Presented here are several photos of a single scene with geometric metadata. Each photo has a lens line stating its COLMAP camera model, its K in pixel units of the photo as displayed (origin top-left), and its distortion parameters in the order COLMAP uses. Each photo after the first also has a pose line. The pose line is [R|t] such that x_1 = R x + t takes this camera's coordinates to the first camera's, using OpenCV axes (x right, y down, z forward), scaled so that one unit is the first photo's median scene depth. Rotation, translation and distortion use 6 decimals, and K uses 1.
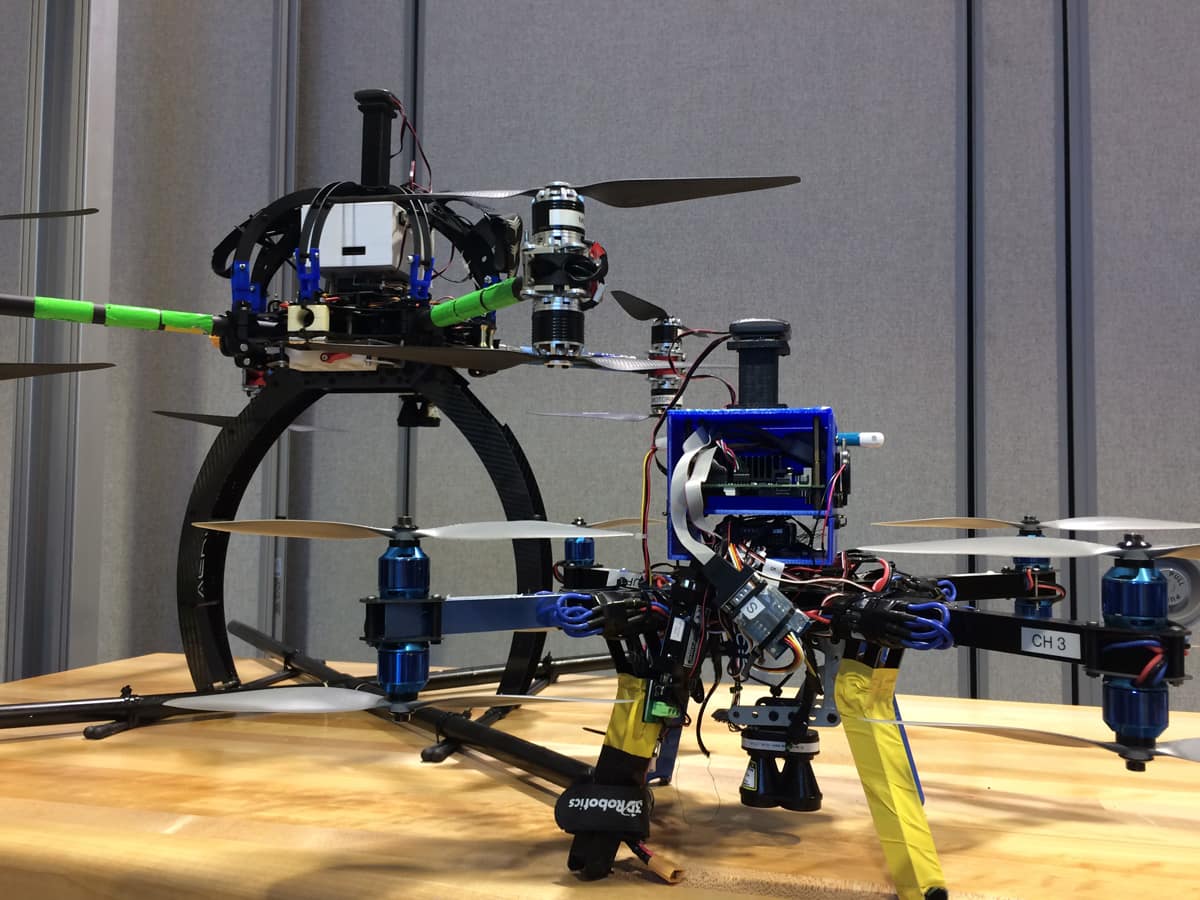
lens RADIAL K [[1044.2, 0, 601.4], [0, 1044.2, 449.0], [0, 0, 1]] dist [0.020159, -0.018639]
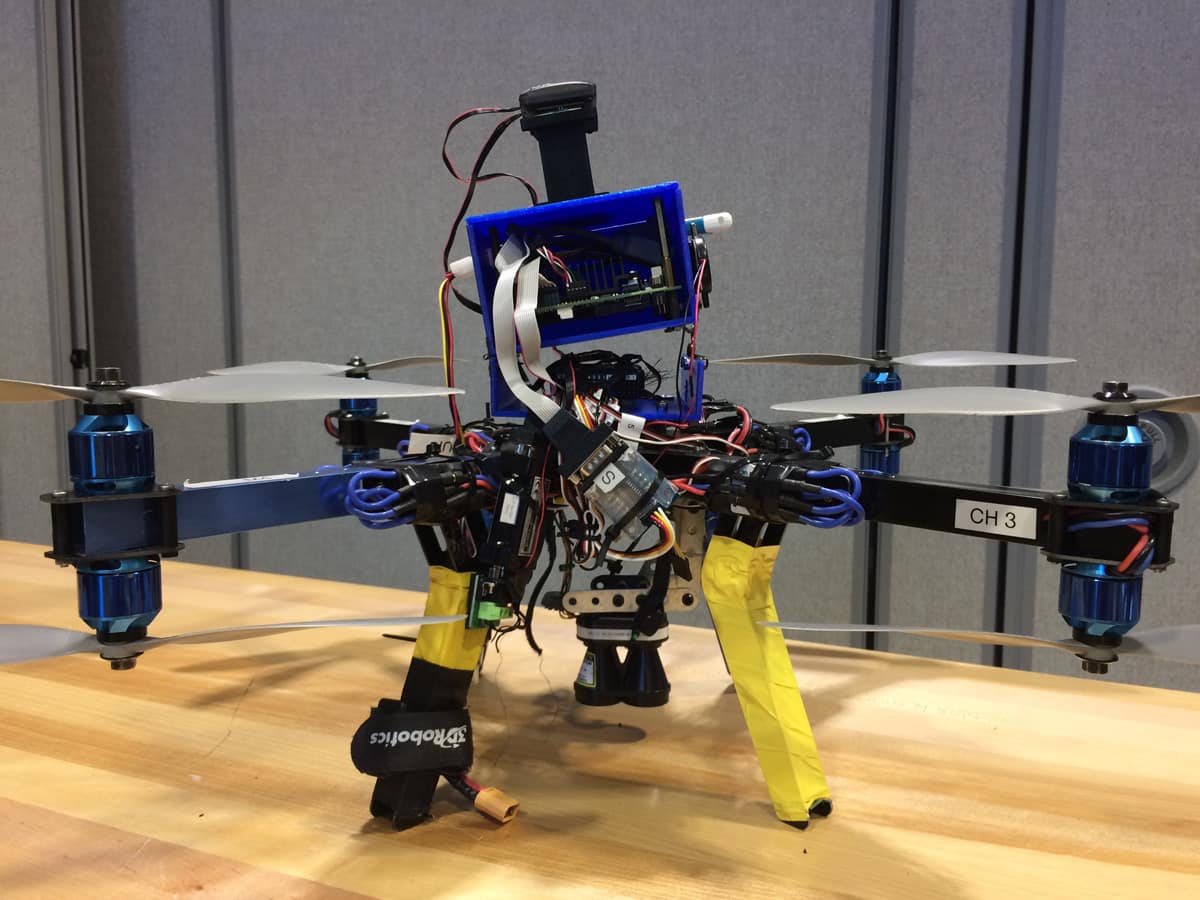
lens RADIAL K [[1044.2, 0, 598.2], [0, 1044.2, 453.3], [0, 0, 1]] dist [0.020159, -0.018639]
pose [[0.973238, -0.029053, 0.227957, -0.037058], [-0.009964, 0.985708, 0.168168, 0.004590], [-0.229585, -0.165939, 0.959039, 0.266148]]
